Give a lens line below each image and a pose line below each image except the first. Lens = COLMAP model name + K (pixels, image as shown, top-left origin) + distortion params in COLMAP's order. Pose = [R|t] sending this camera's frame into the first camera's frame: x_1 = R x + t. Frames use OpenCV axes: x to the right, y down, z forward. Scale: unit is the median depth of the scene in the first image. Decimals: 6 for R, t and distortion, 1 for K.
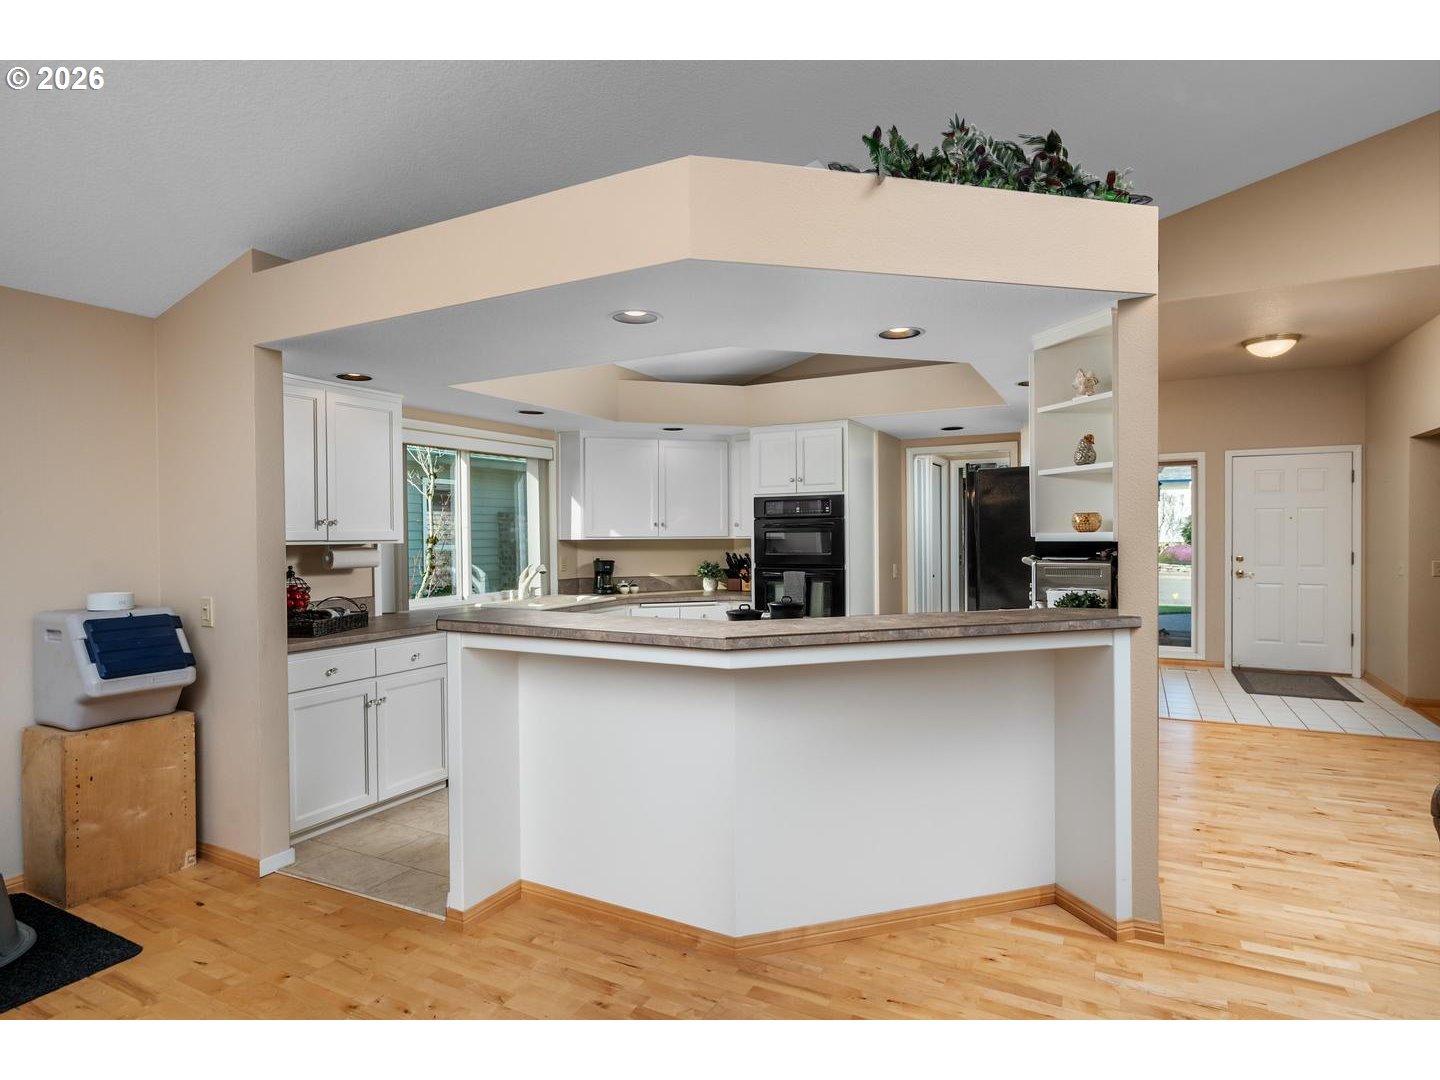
lens RADIAL K [[788.0, 0, 720.0], [0, 788.0, 540.0], [0, 0, 1]] dist [-0.000867, 0.000858]
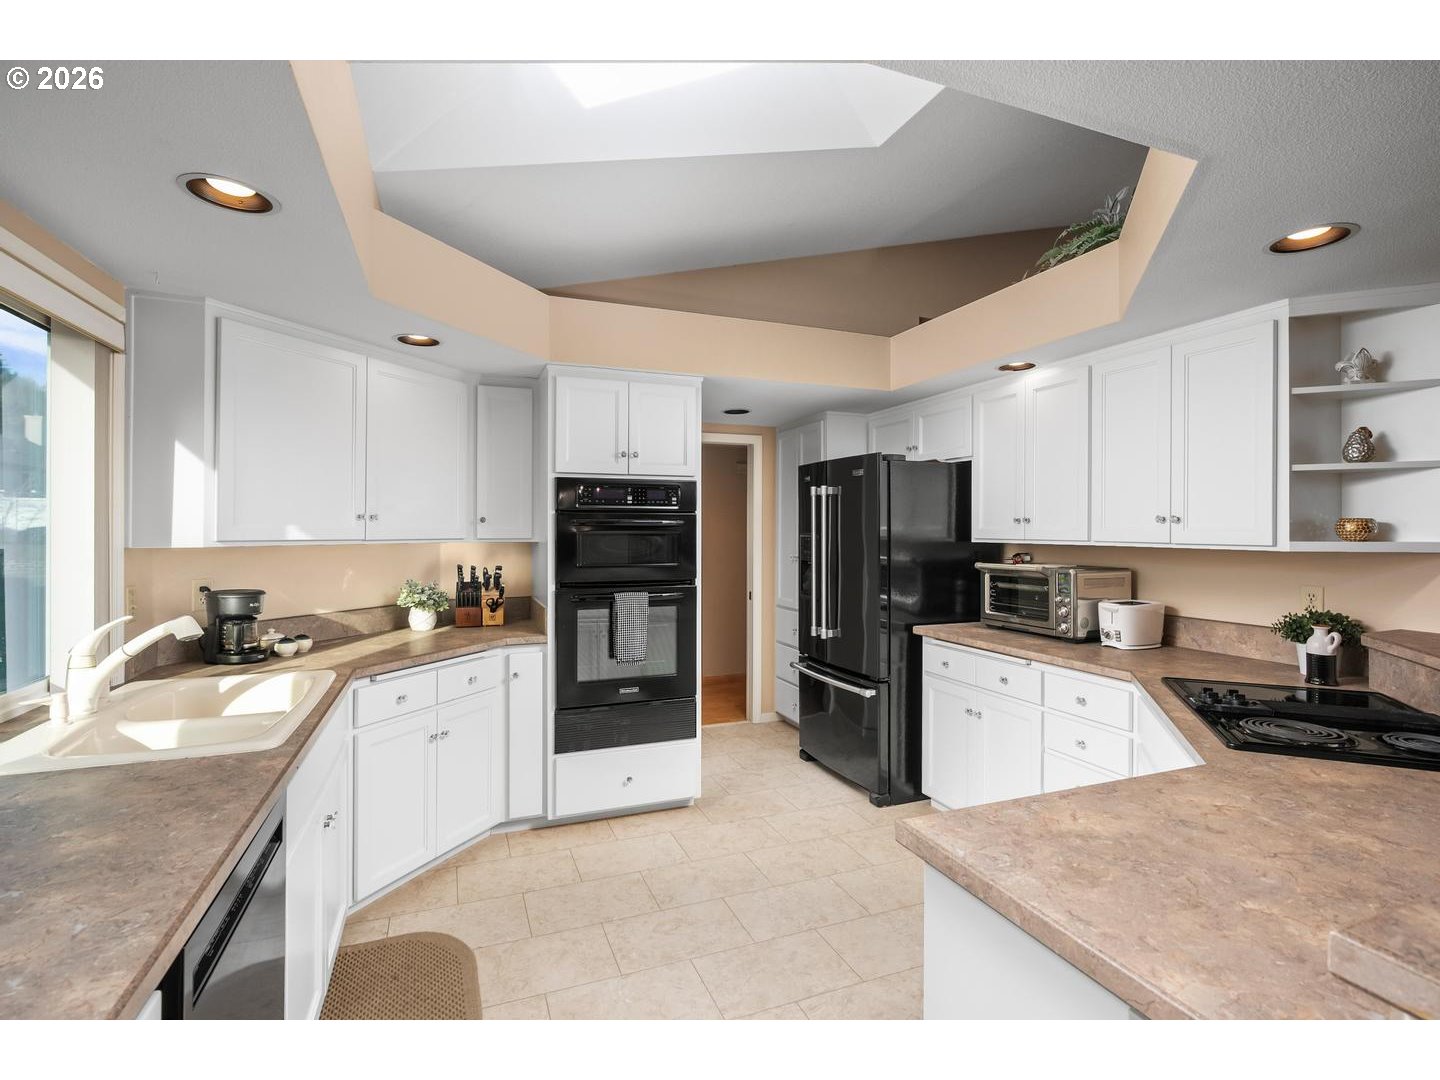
lens RADIAL K [[682.2, 0, 715.2], [0, 682.2, 527.1], [0, 0, 1]] dist [-0.003917, -0.000129]
pose [[0.650350, 0.011567, 0.759547, -0.291761], [-0.002483, 0.999911, -0.013102, -0.007726], [-0.759631, 0.006635, 0.650321, 0.566597]]
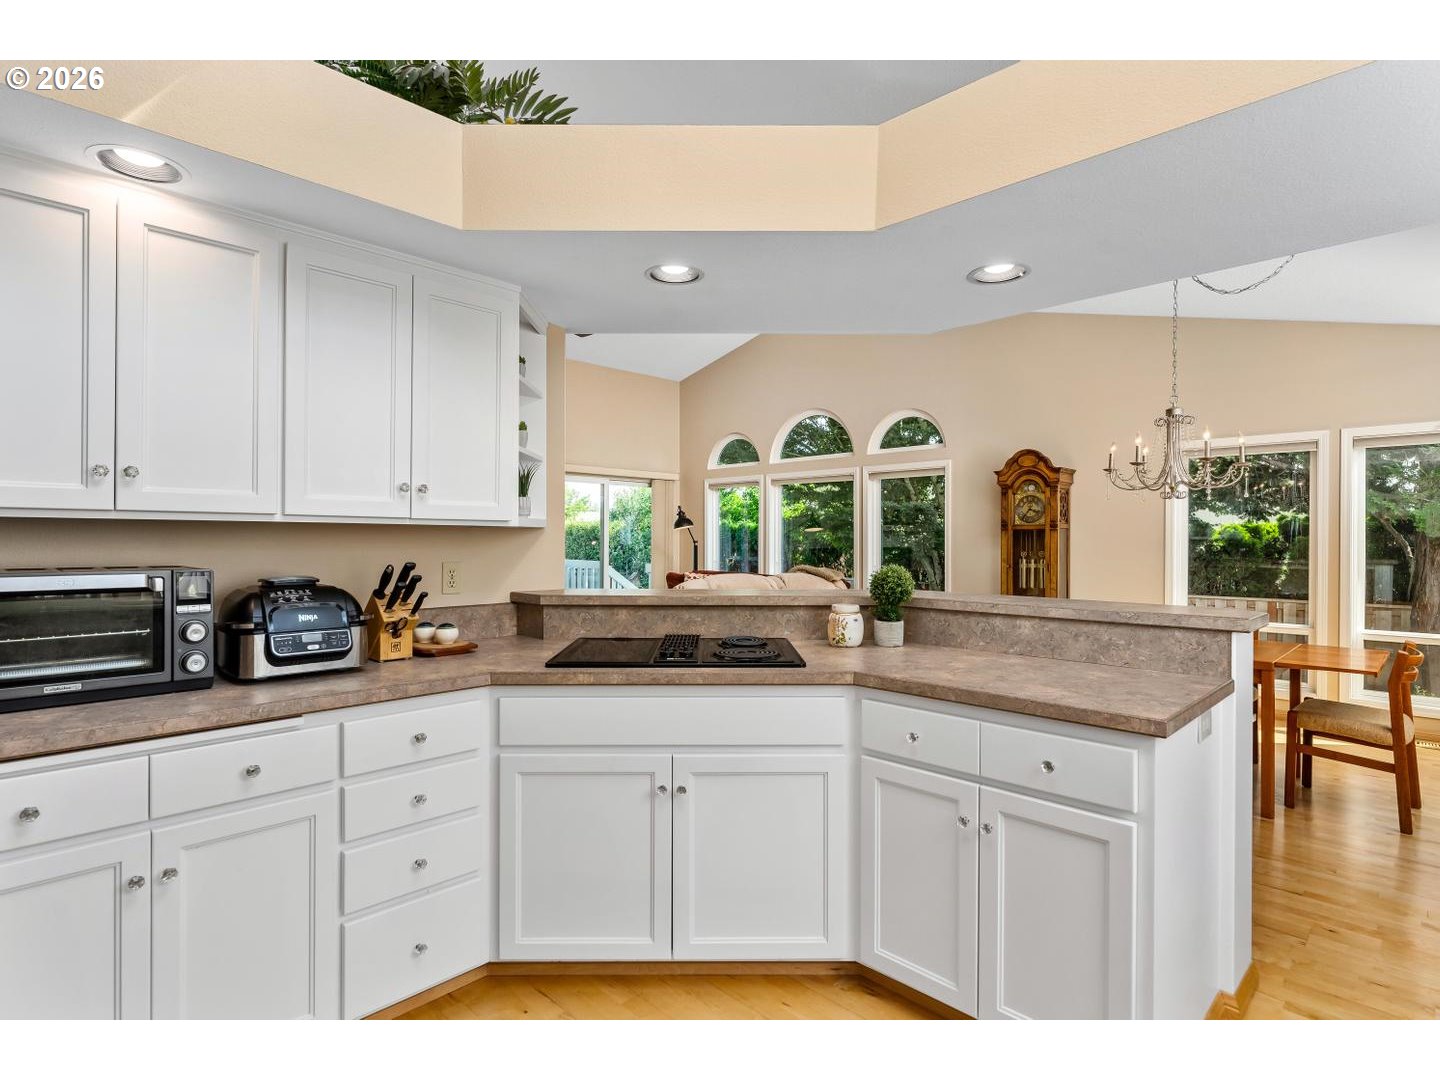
lens RADIAL K [[727.5, 0, 703.3], [0, 727.5, 543.9], [0, 0, 1]] dist [-0.004011, -0.000612]
pose [[-0.954710, 0.002824, 0.297524, -0.018179], [0.007228, 0.999880, 0.013704, 0.006125], [-0.297450, 0.015234, -0.954616, 0.960004]]
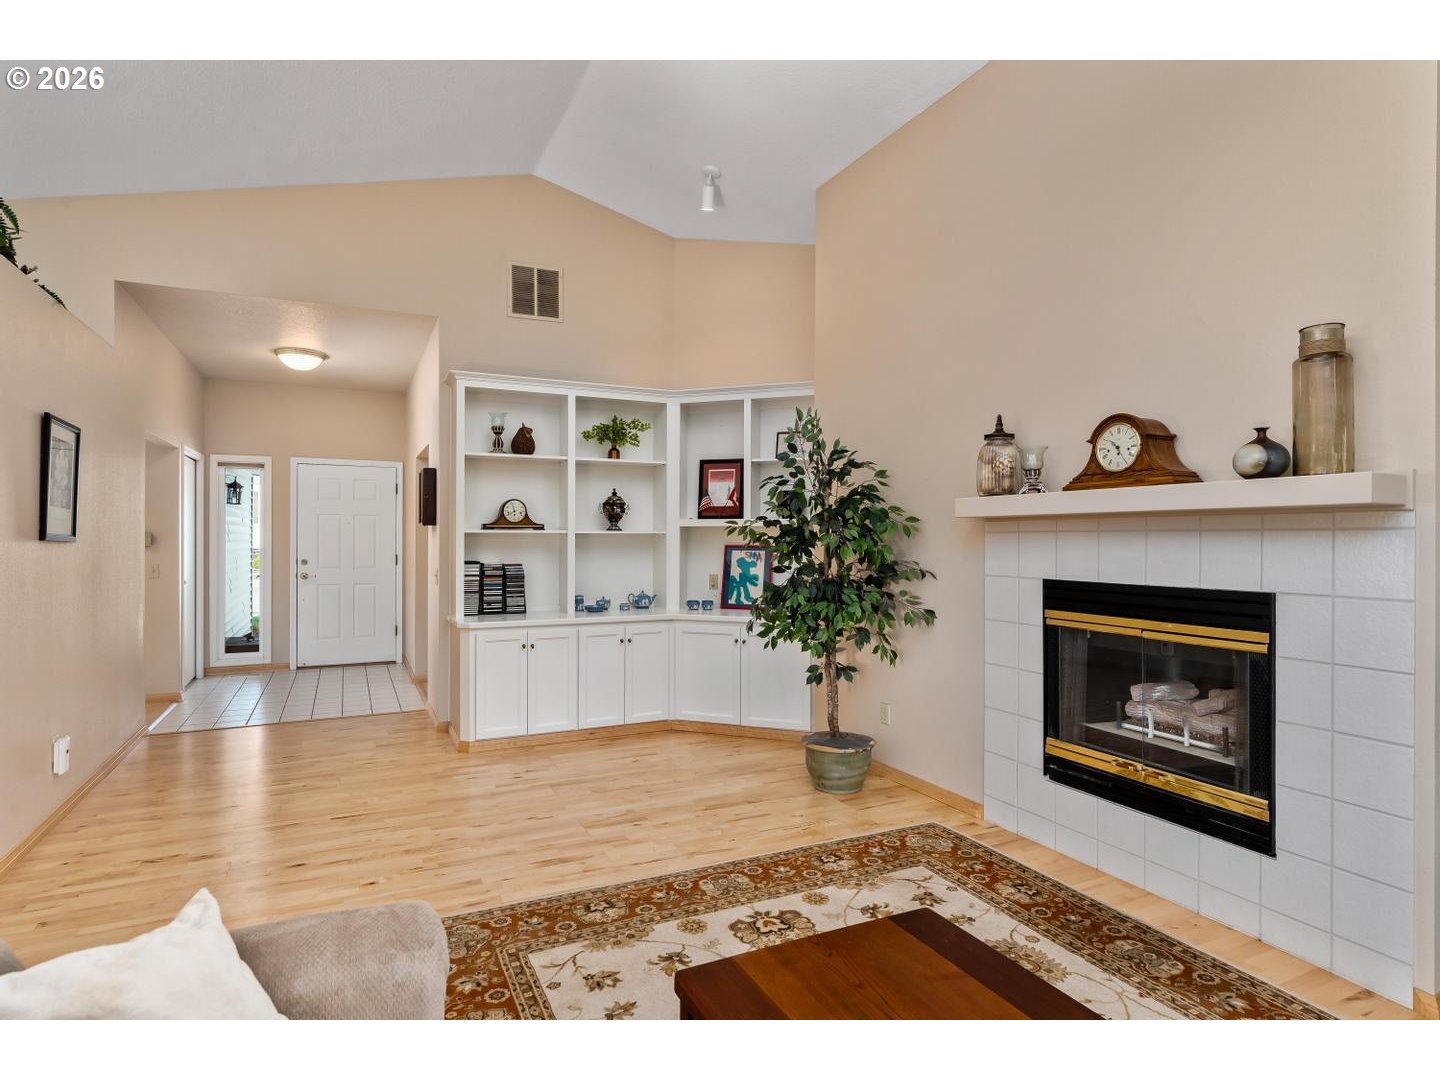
lens RADIAL K [[788.0, 0, 720.0], [0, 788.0, 540.0], [0, 0, 1]] dist [-0.000867, 0.000858]
pose [[0.593628, 0.007320, 0.804706, 0.211252], [0.000548, 0.999955, -0.009500, 0.007434], [-0.804739, 0.006080, 0.593597, -0.080371]]
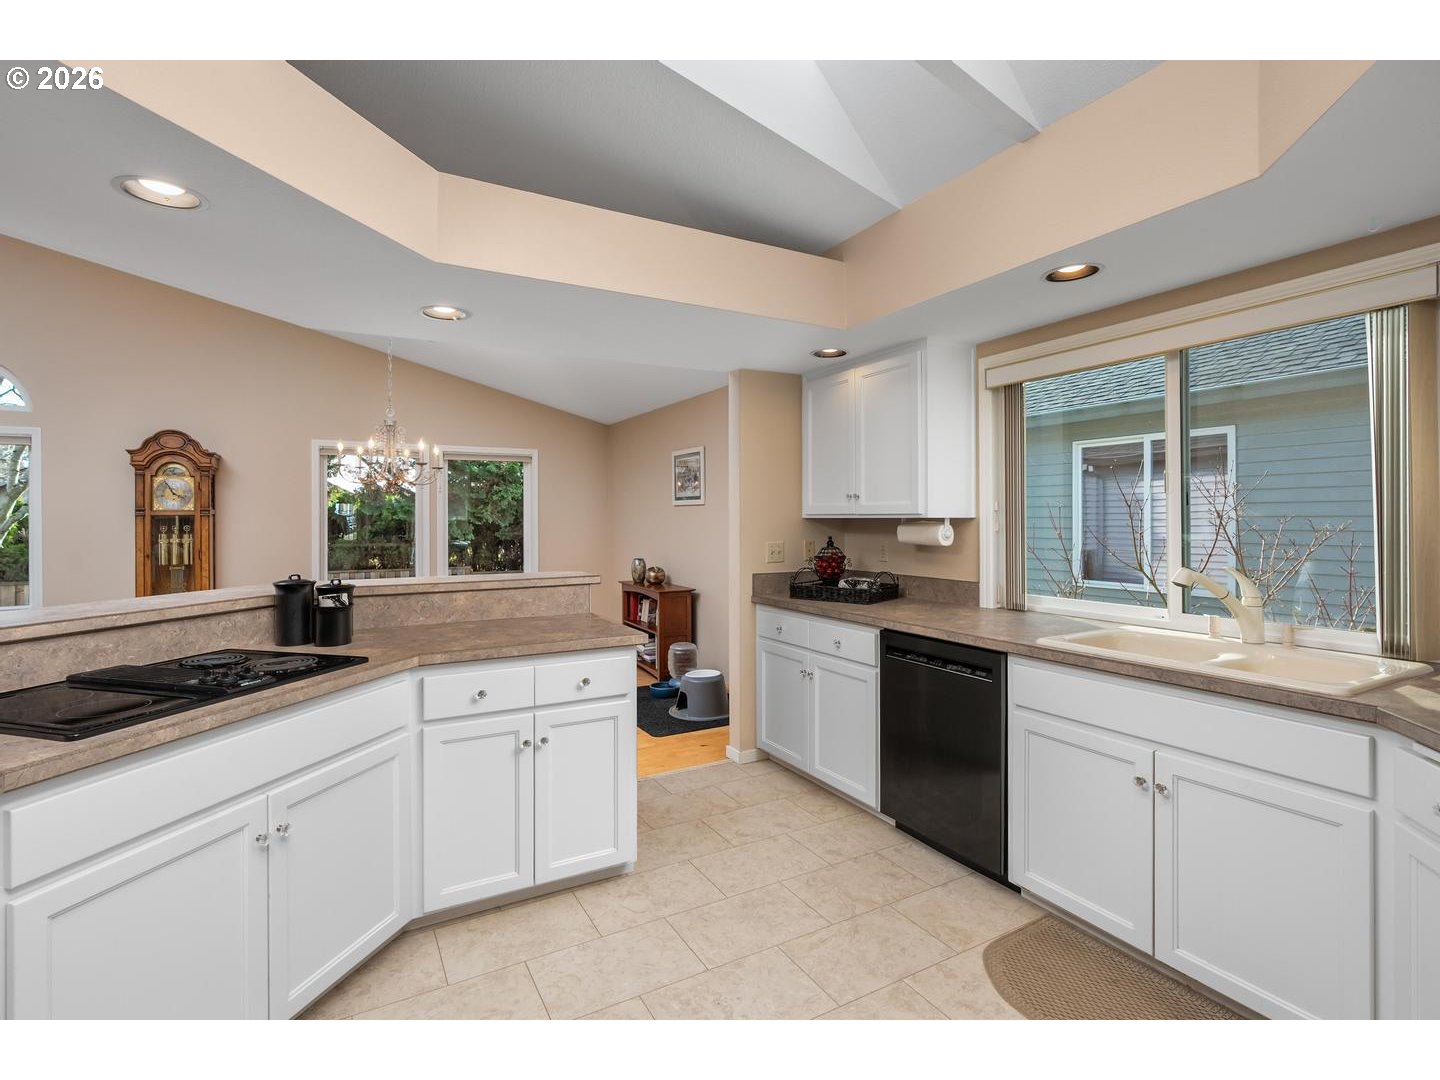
lens RADIAL K [[713.4, 0, 720.0], [0, 713.4, 540.0], [0, 0, 1]] dist [0.006837, 0.001098]
pose [[-0.552034, 0.037598, -0.832974, 0.260387], [0.003248, 0.999072, 0.042943, -0.004414], [0.833815, 0.021001, -0.551644, 0.954858]]
